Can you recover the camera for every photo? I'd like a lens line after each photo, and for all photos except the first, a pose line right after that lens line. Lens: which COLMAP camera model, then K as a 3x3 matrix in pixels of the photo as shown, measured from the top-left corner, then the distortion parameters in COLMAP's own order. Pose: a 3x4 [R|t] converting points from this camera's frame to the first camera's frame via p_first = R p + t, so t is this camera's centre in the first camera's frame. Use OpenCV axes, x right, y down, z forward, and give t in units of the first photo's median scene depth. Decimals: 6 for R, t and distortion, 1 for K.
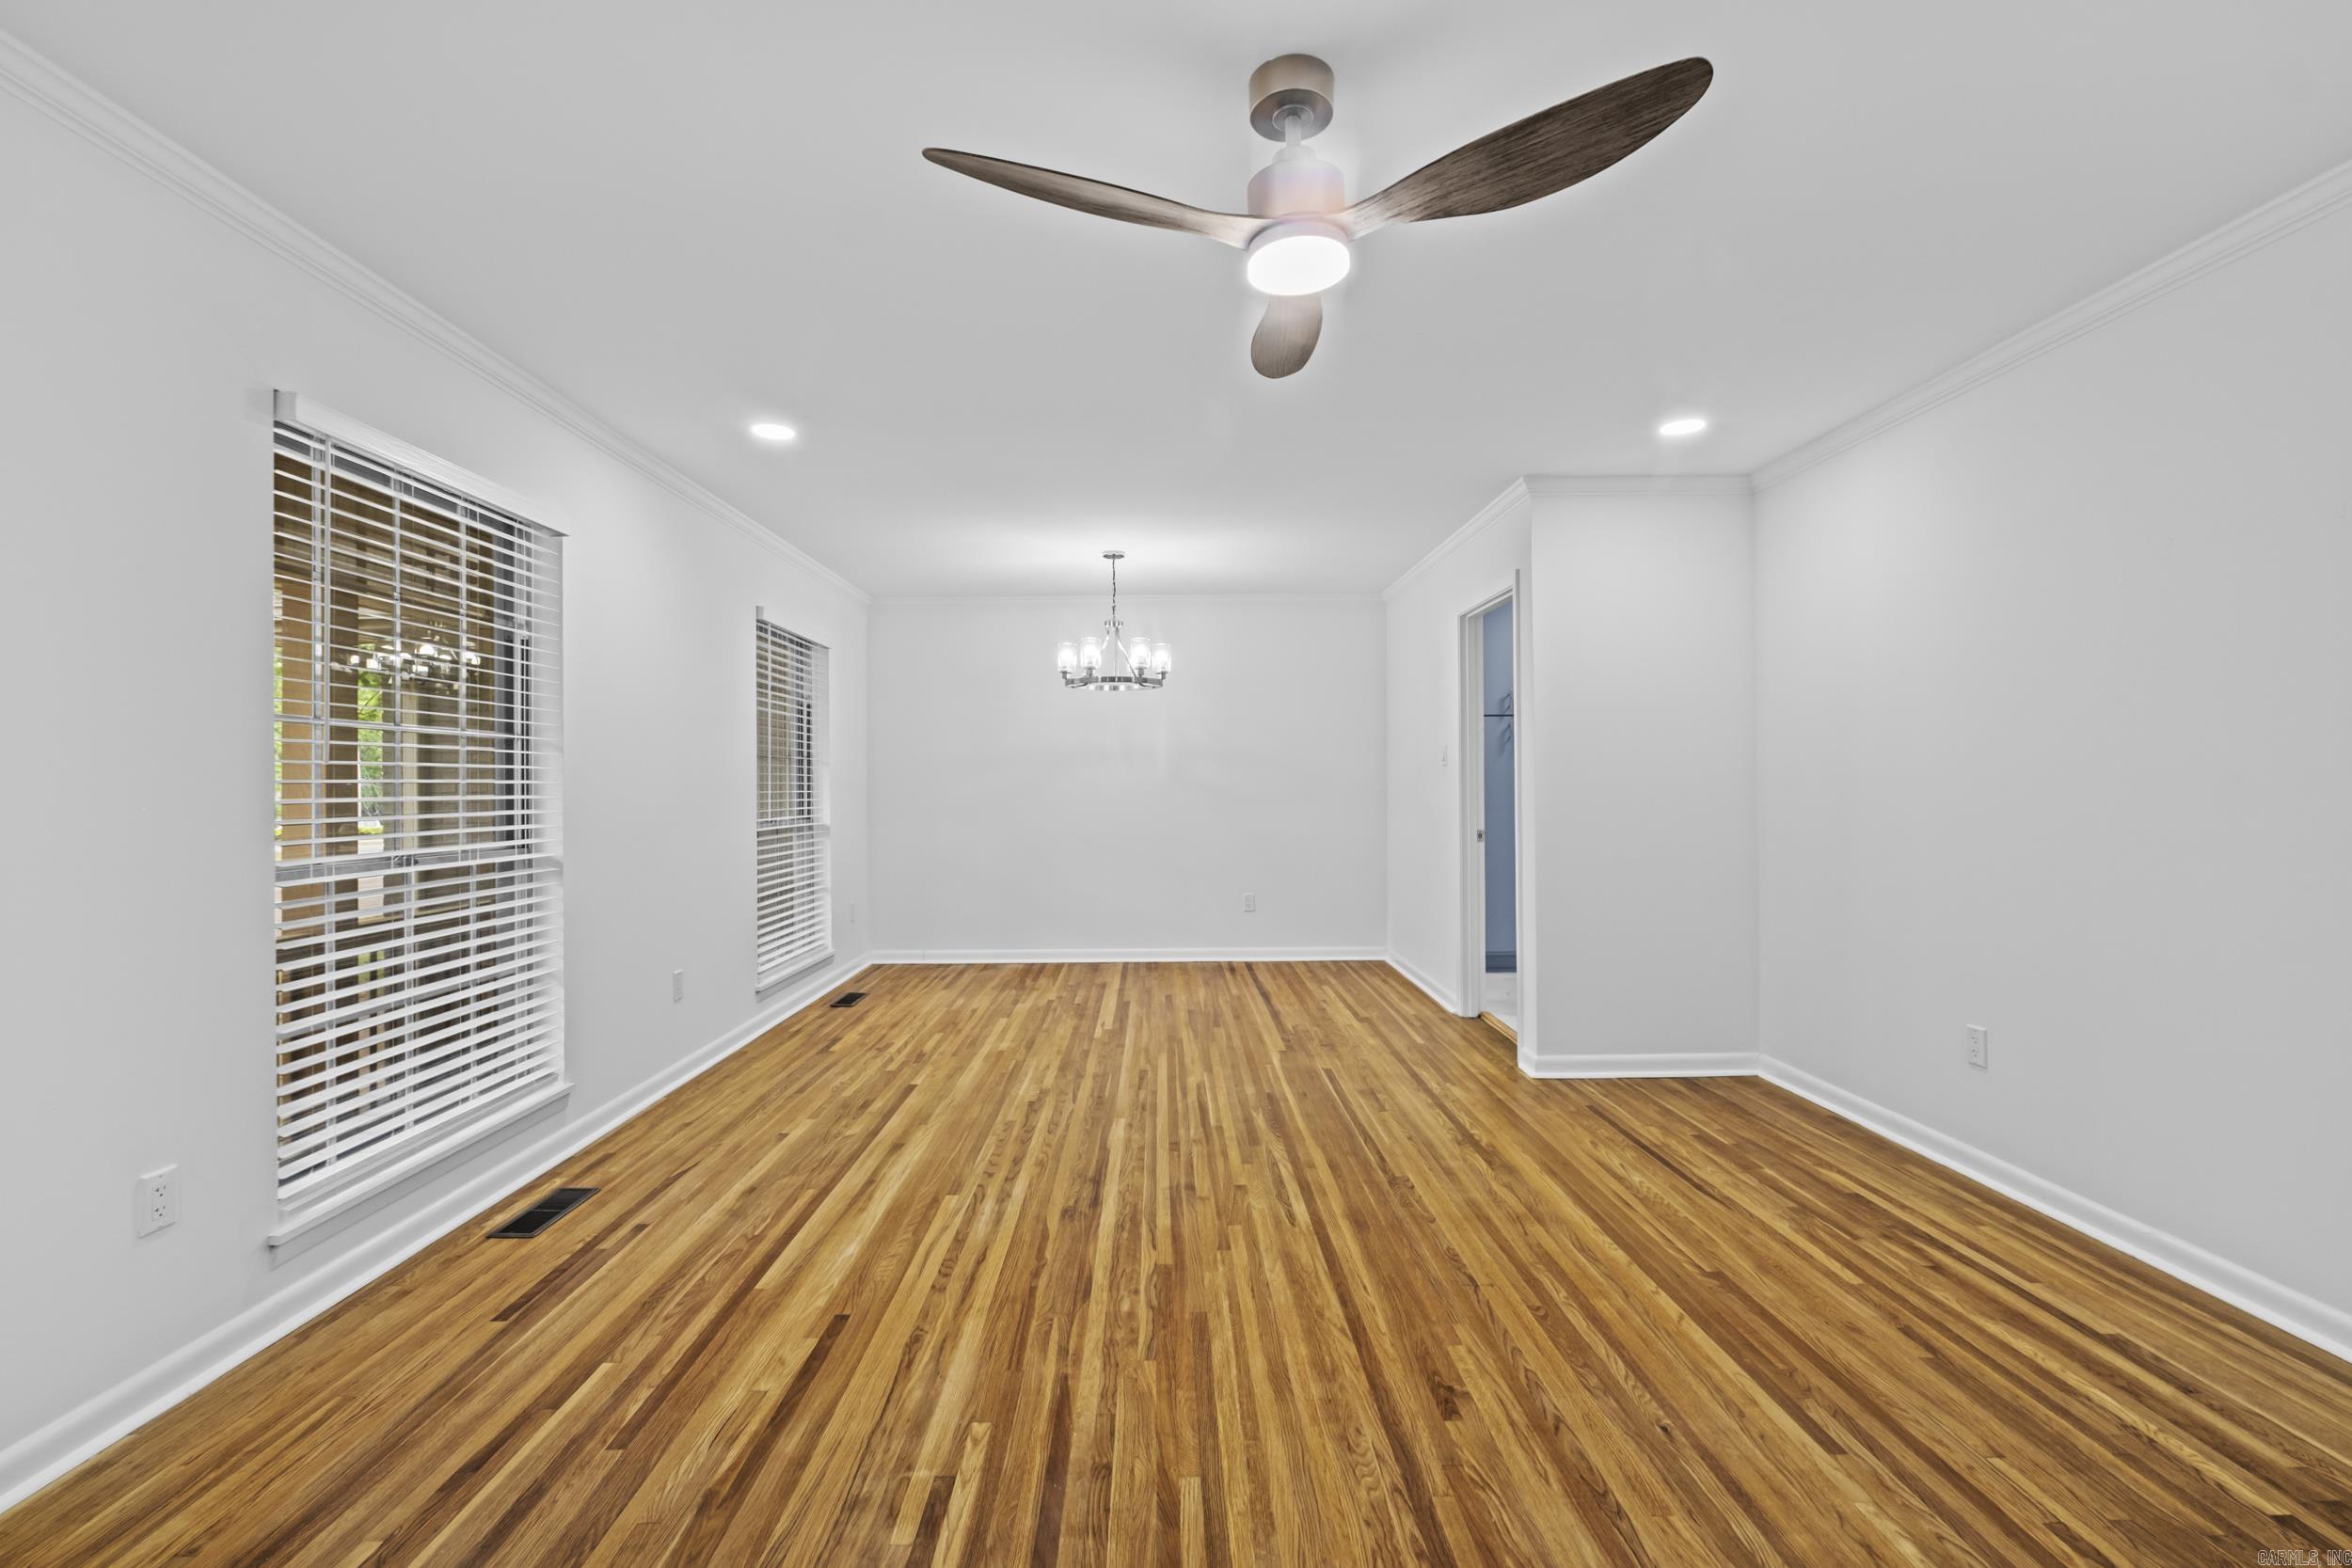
lens RADIAL K [[1039.8, 0, 1163.4], [0, 1039.8, 778.6], [0, 0, 1]] dist [-0.007442, -0.000200]
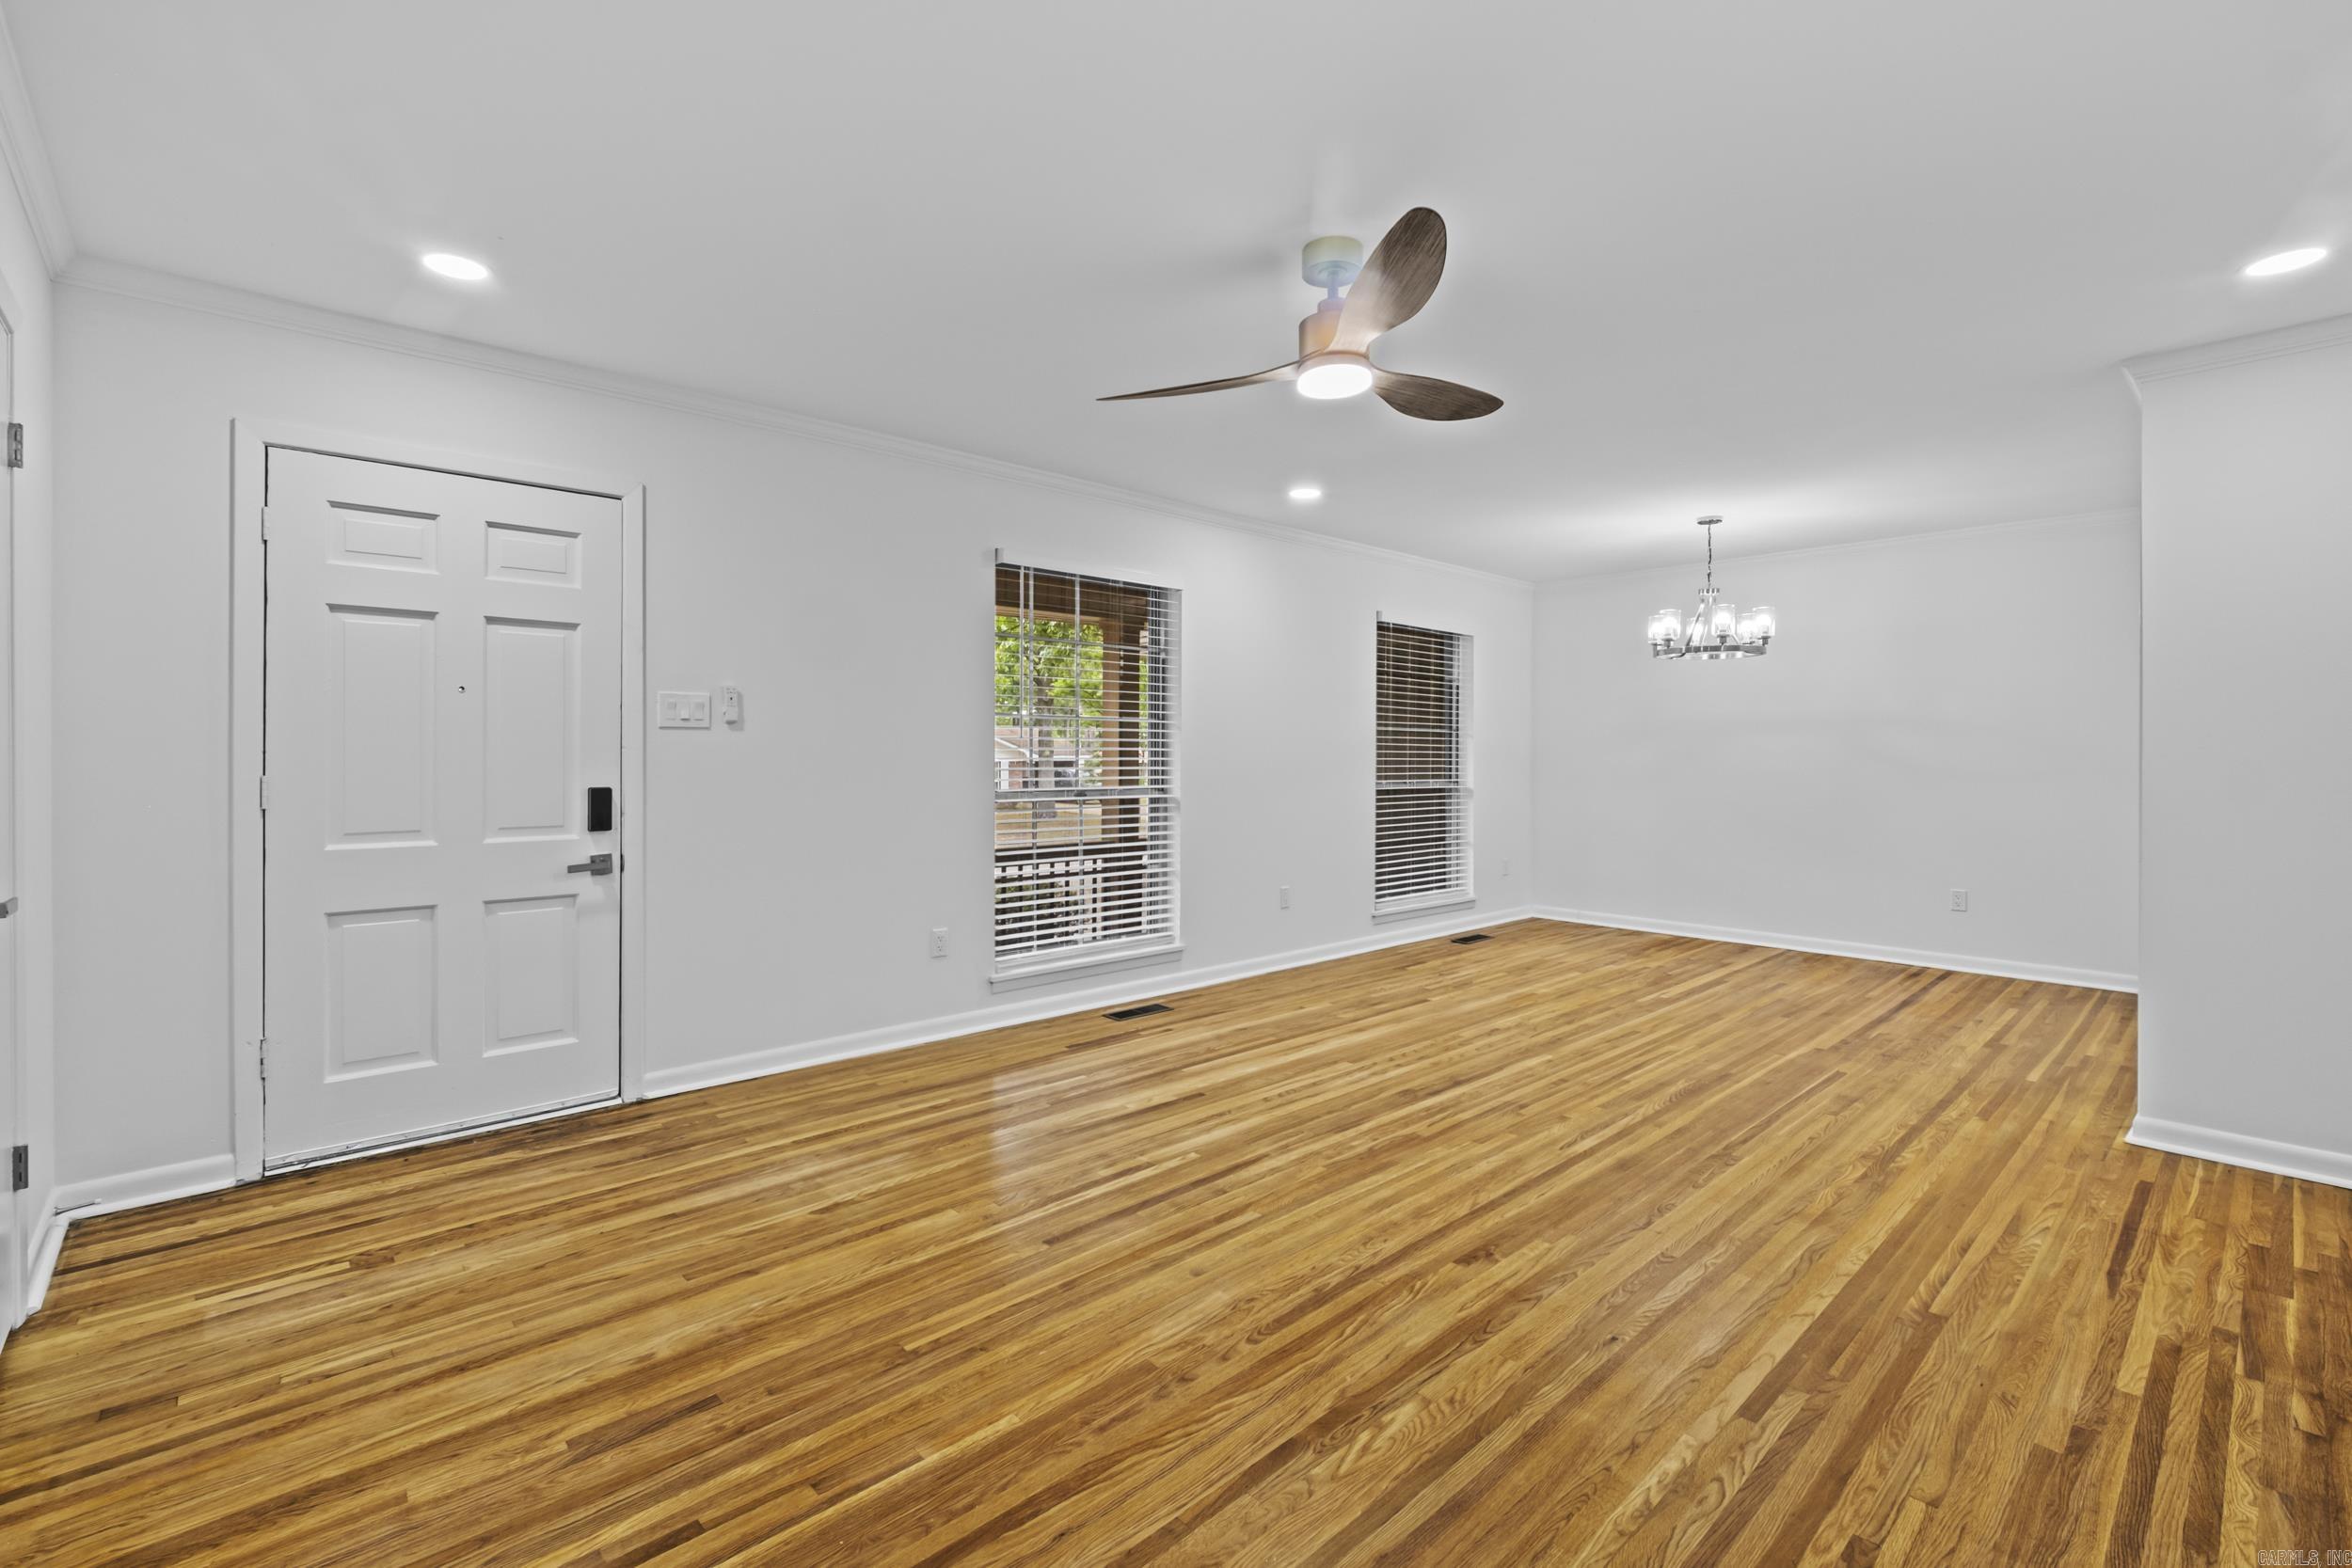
lens RADIAL K [[1039.8, 0, 1153.7], [0, 1039.8, 770.7], [0, 0, 1]] dist [-0.007442, -0.000200]
pose [[0.660797, 0.021021, -0.750271, 0.553974], [-0.004175, 0.999695, 0.024333, -0.004066], [0.750553, -0.012947, 0.660683, -0.056610]]
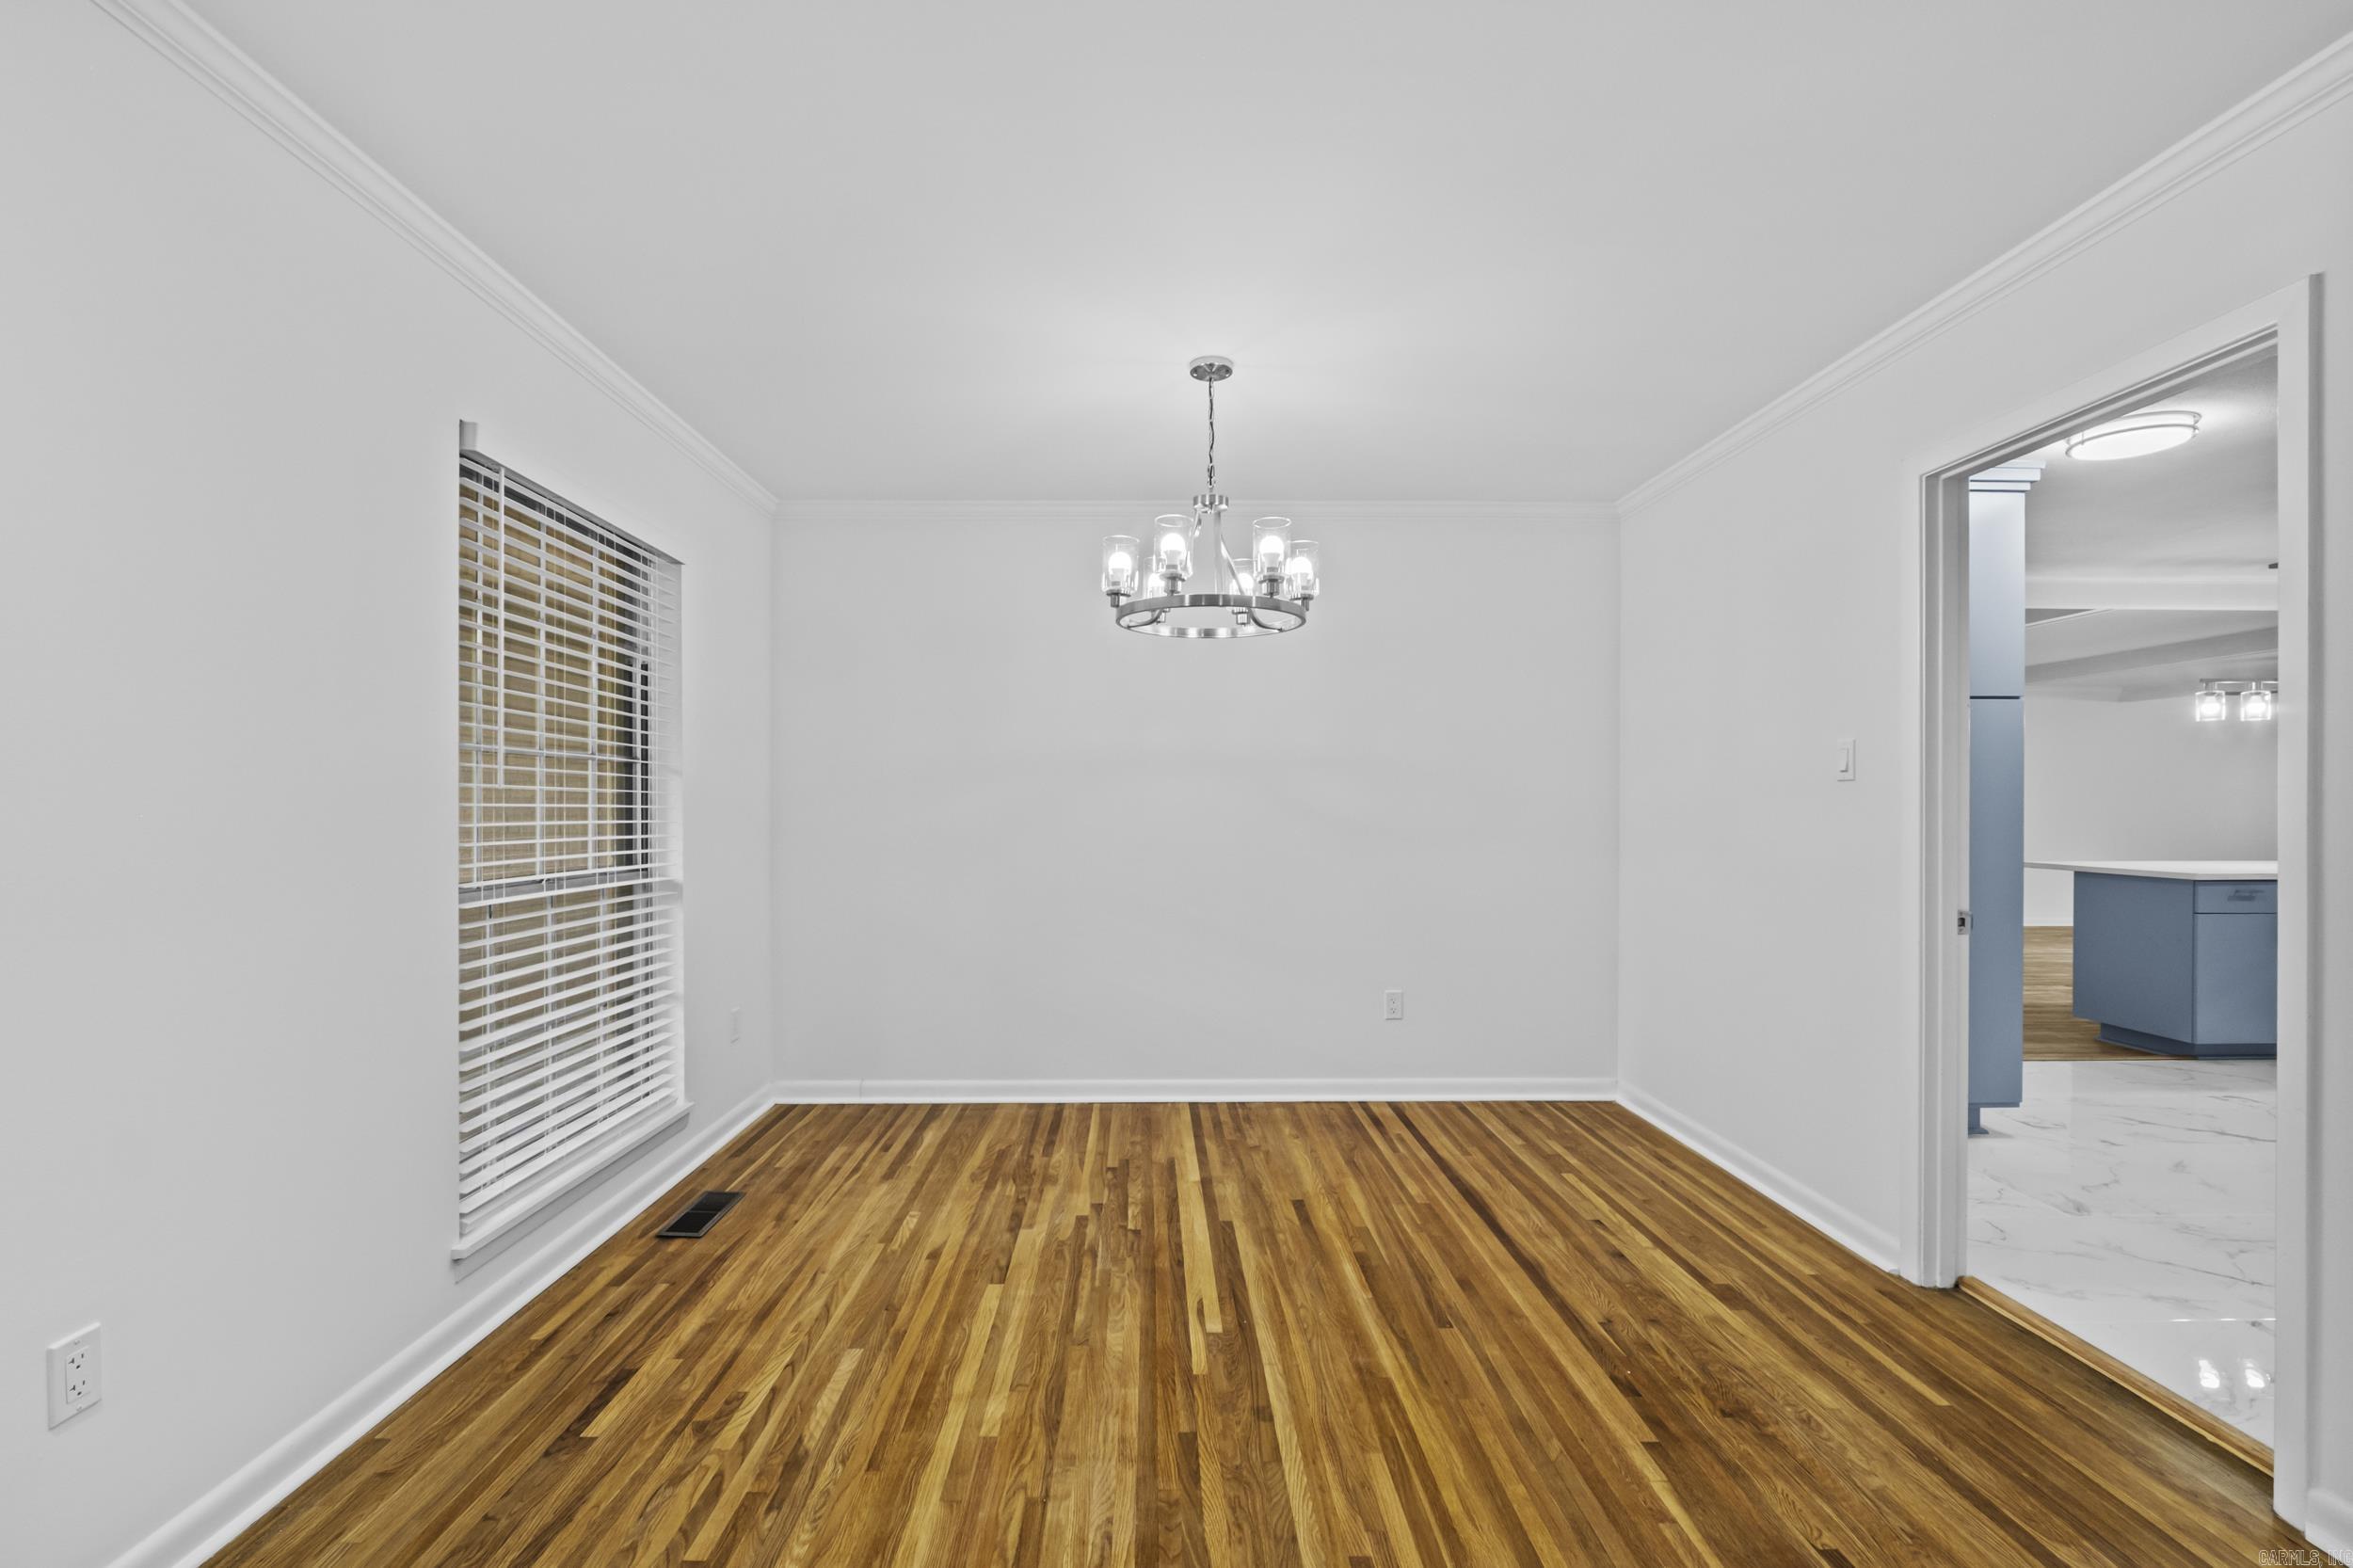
lens RADIAL K [[1040.3, 0, 1170.9], [0, 1040.3, 808.0], [0, 0, 1]] dist [-0.007442, -0.000200]
pose [[0.999837, 0.006058, 0.017019, -0.122104], [-0.006162, 0.999963, 0.006048, 0.000488], [-0.016982, -0.006152, 0.999837, 0.782785]]
